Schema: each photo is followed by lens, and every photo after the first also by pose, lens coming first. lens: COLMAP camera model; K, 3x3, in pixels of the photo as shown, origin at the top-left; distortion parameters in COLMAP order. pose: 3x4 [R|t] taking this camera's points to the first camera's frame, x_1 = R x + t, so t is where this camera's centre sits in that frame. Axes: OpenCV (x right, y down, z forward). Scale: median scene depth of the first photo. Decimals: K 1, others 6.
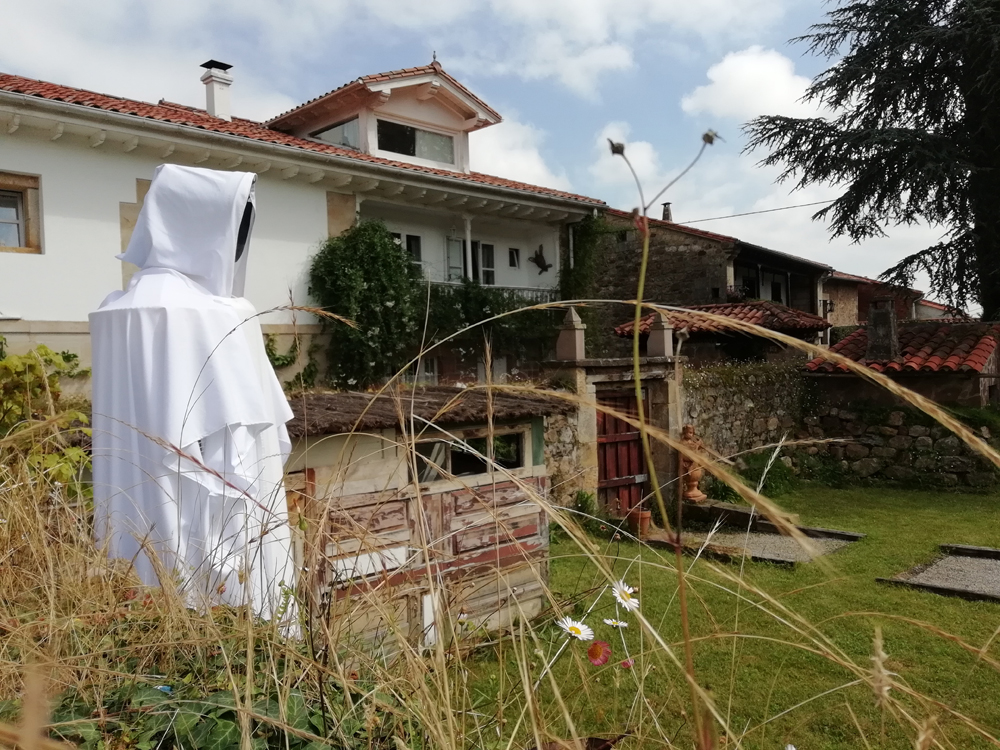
lens RADIAL K [[772.4, 0, 500.0], [0, 772.4, 375.0], [0, 0, 1]] dist [0.041607, 0.000478]
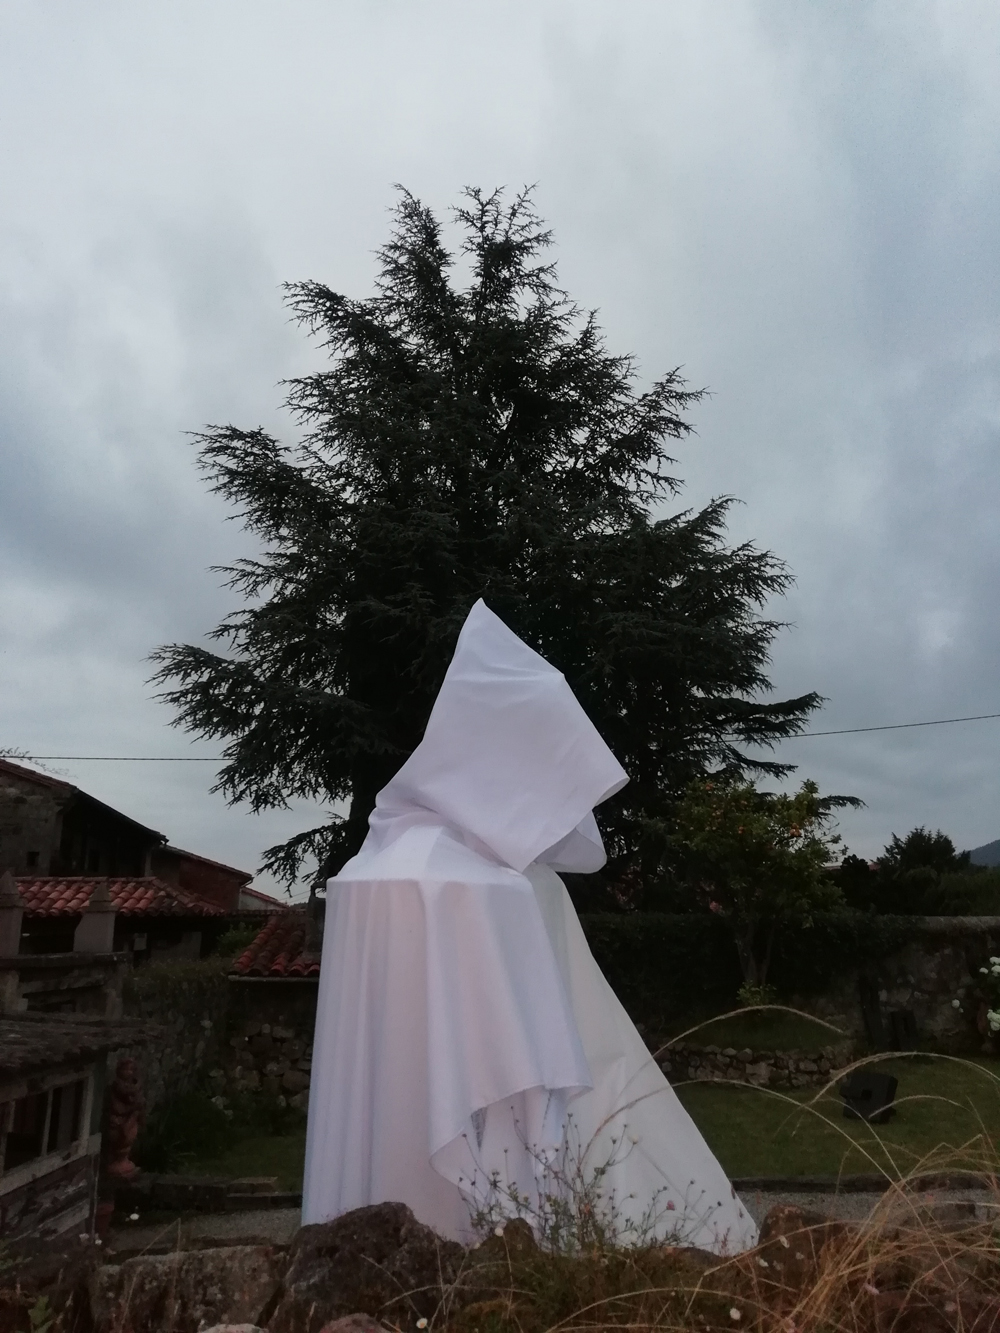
lens RADIAL K [[1029.6, 0, 500.0], [0, 1029.6, 666.5], [0, 0, 1]] dist [0.041607, 0.000478]
pose [[0.704767, 0.202991, 0.679778, -0.151443], [0.002152, 0.957575, -0.288176, -0.000694], [-0.709436, 0.204560, 0.674431, 0.044868]]
